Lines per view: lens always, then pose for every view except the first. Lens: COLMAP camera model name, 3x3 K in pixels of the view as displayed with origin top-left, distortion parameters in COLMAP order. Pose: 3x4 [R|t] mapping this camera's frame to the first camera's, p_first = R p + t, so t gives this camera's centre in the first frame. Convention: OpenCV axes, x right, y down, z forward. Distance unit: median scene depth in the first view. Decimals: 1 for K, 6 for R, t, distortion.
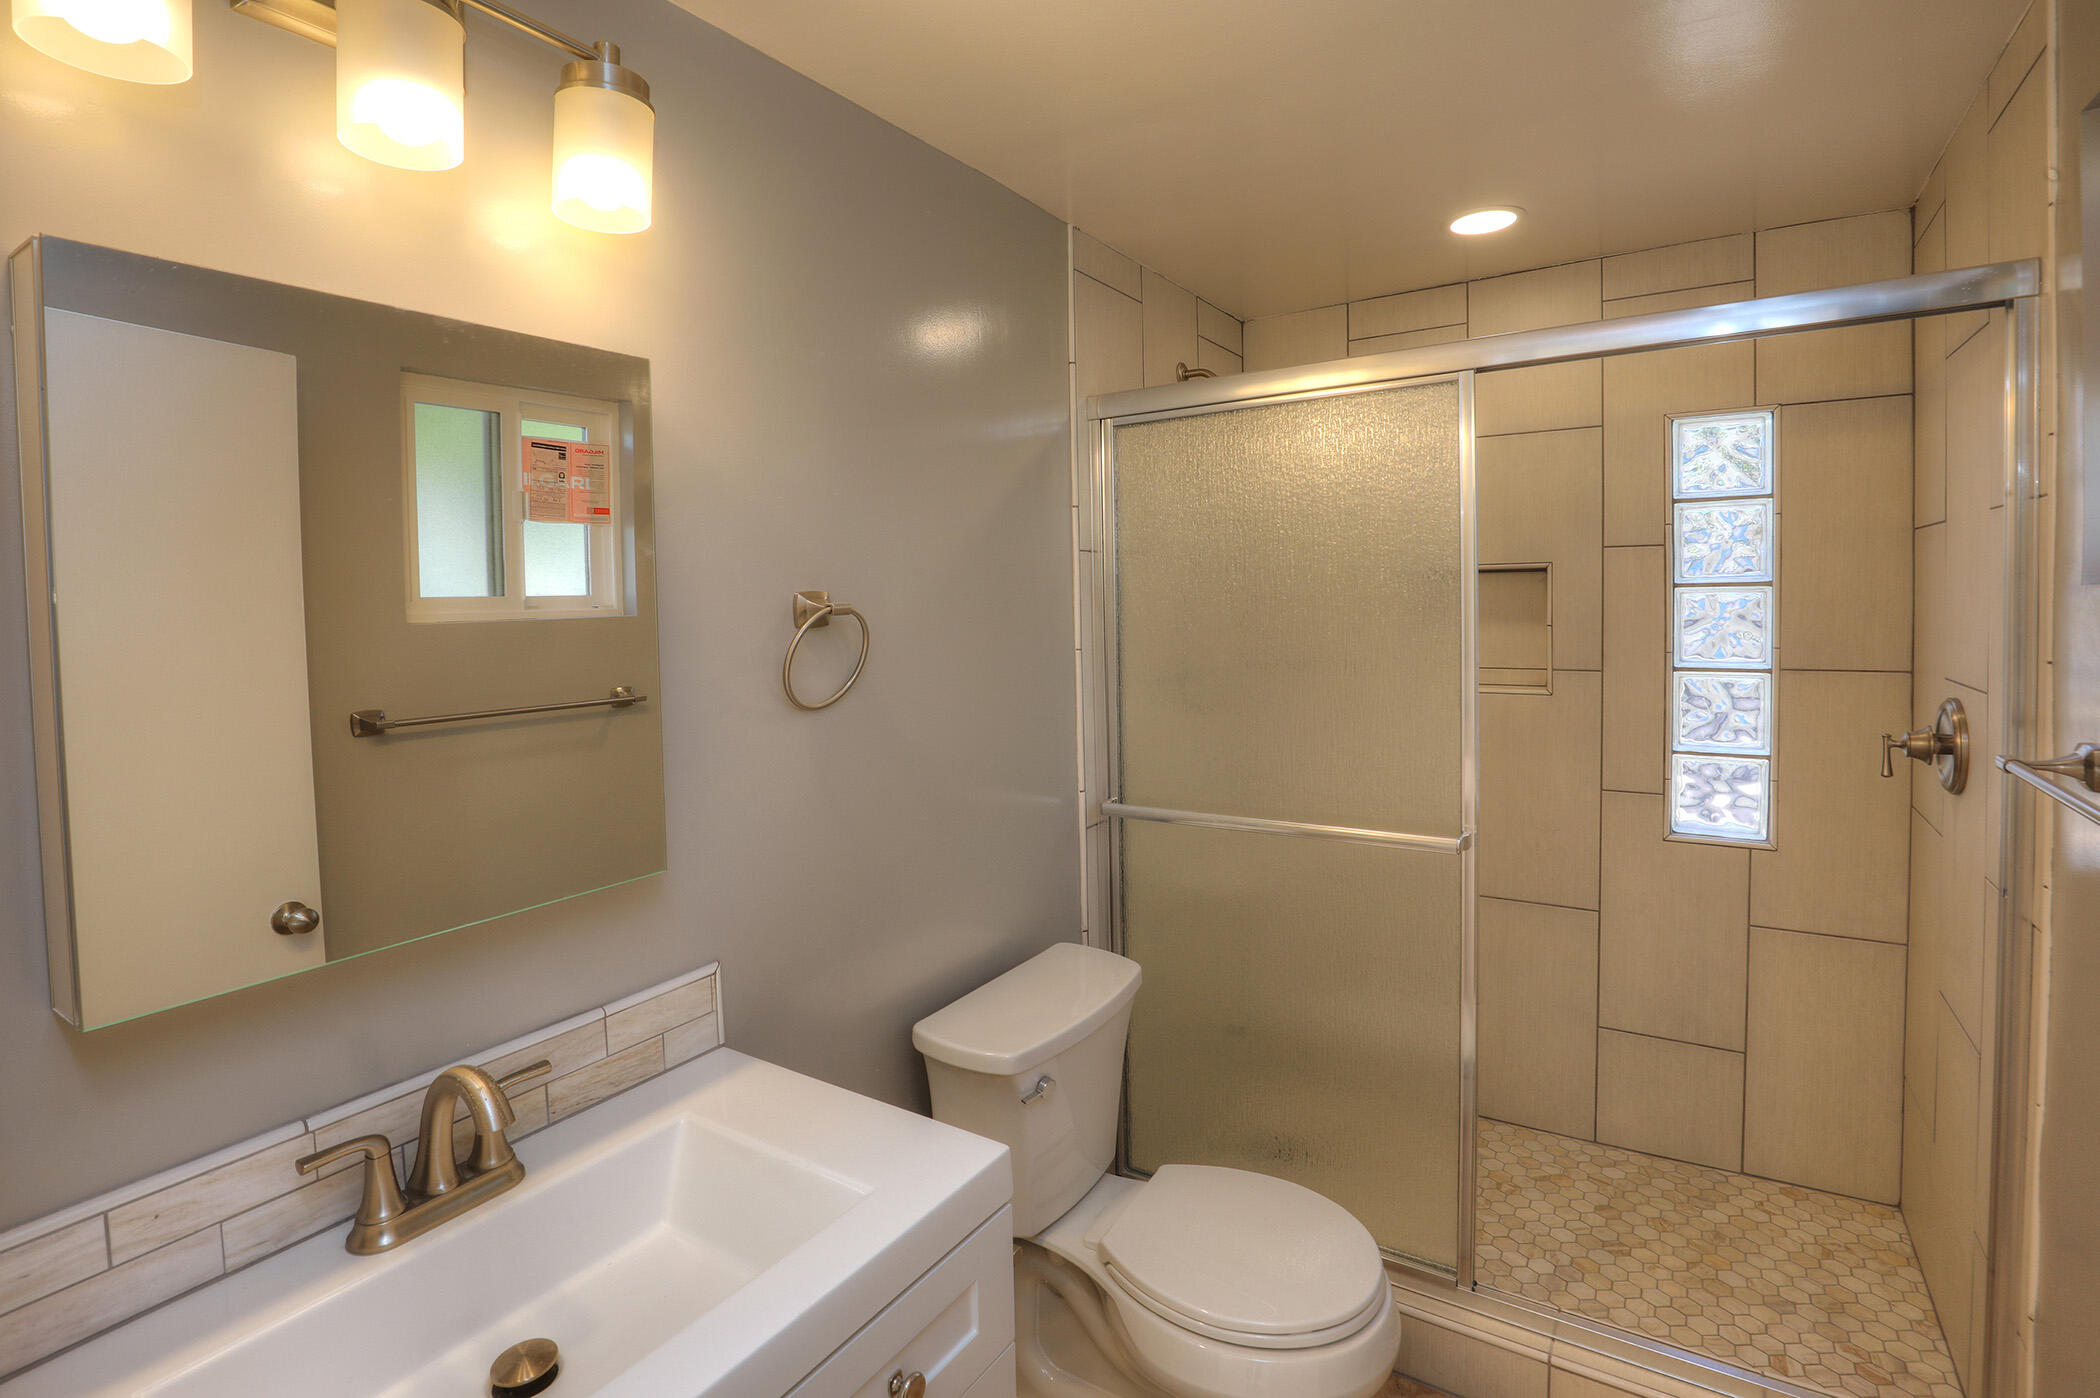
lens RADIAL K [[968.7, 0, 1051.0], [0, 968.7, 683.5], [0, 0, 1]] dist [-0.022439, 0.001321]
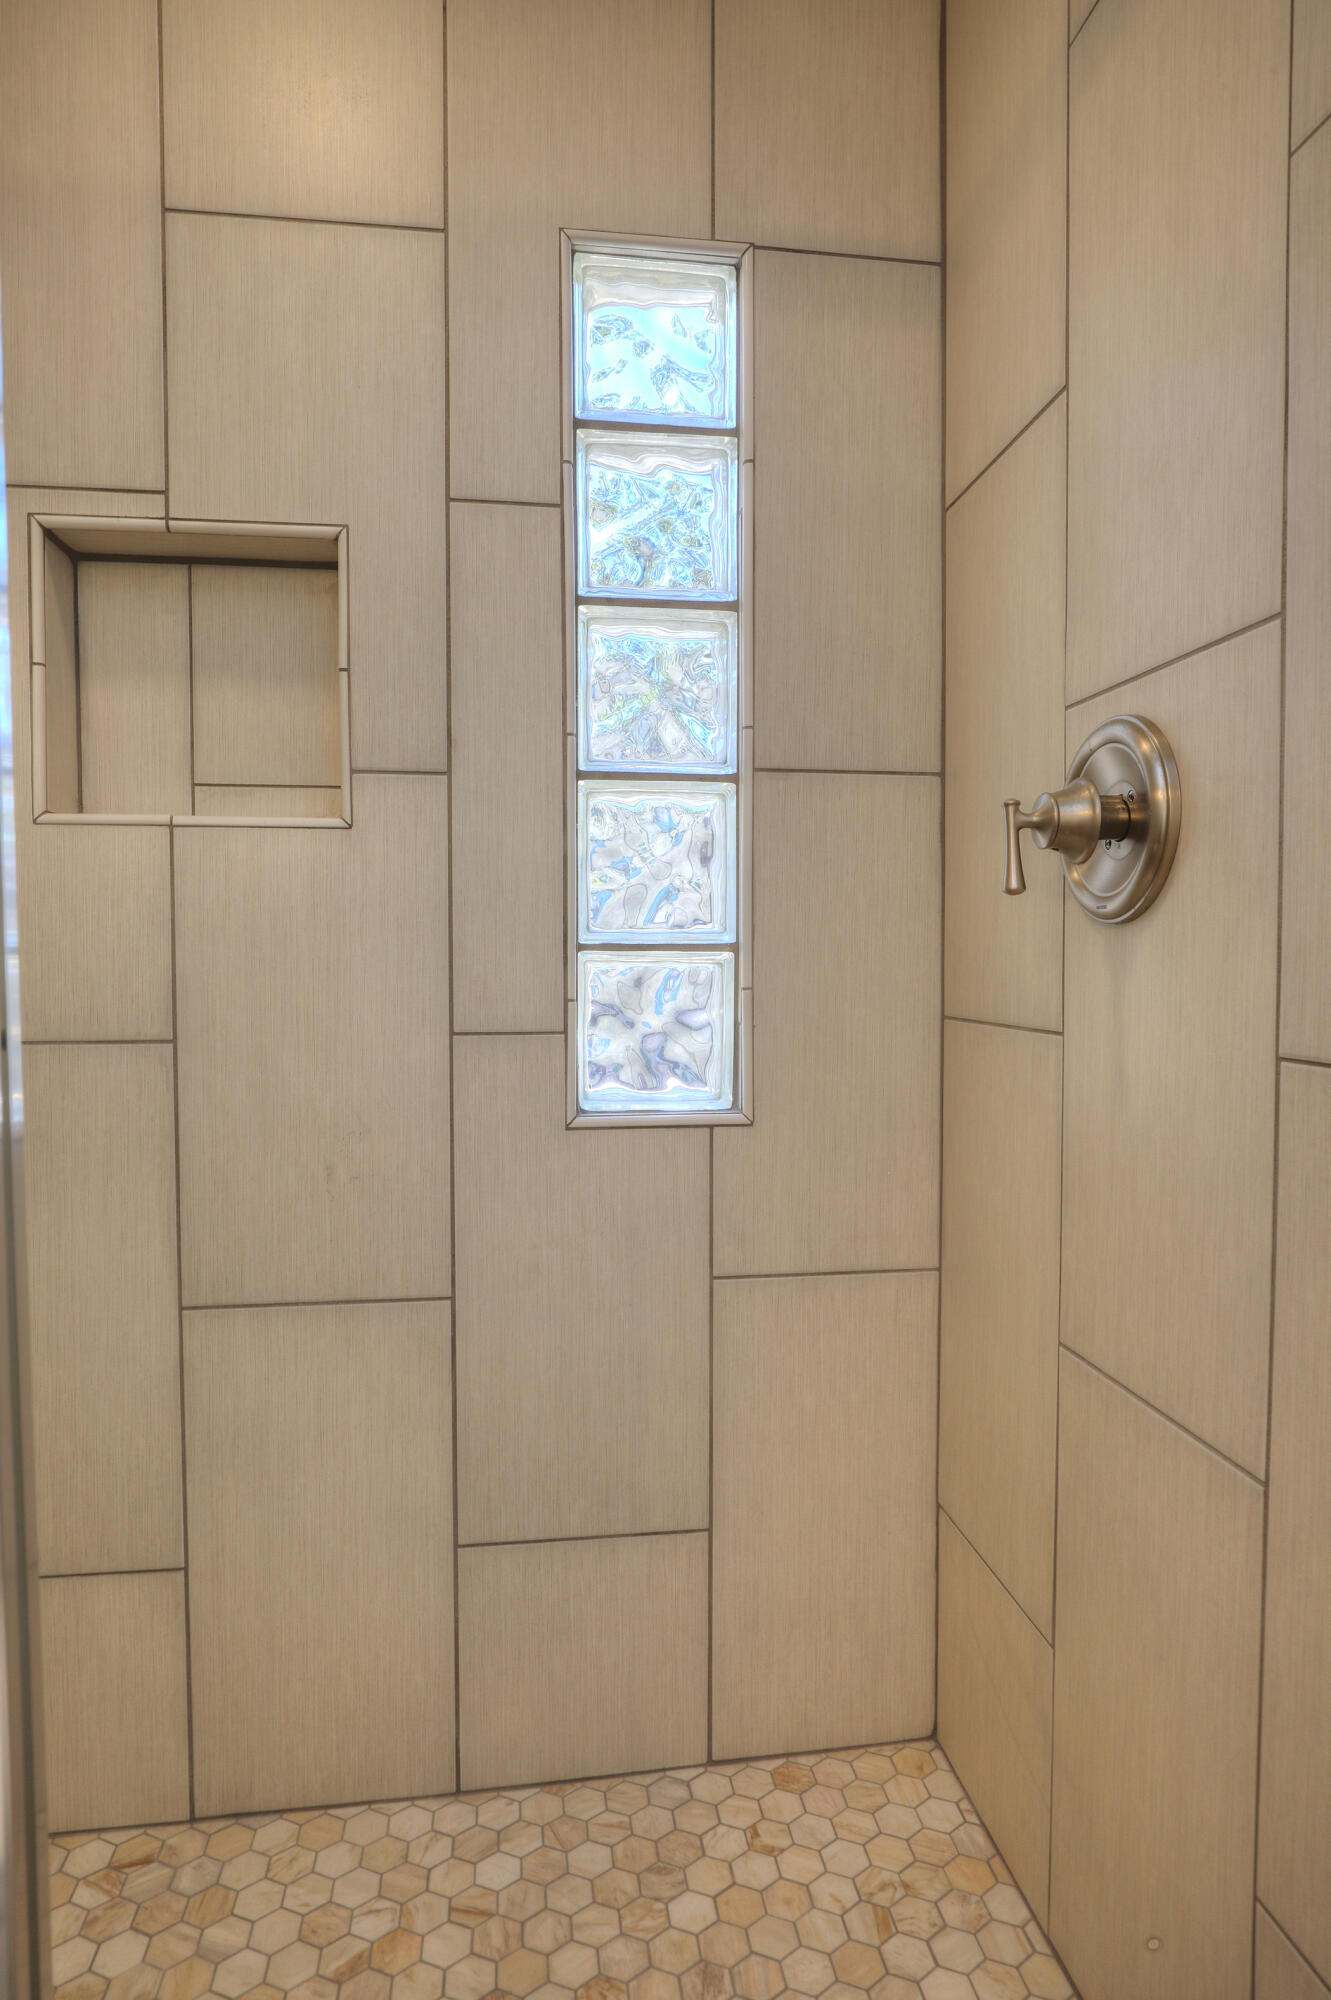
lens RADIAL K [[1180.6, 0, 654.6], [0, 1180.6, 948.8], [0, 0, 1]] dist [-0.005752, -0.001117]
pose [[0.758778, 0.025902, 0.650835, 0.285178], [0.033740, 0.996305, -0.078986, 0.124592], [-0.650475, 0.081892, 0.755100, 0.522717]]
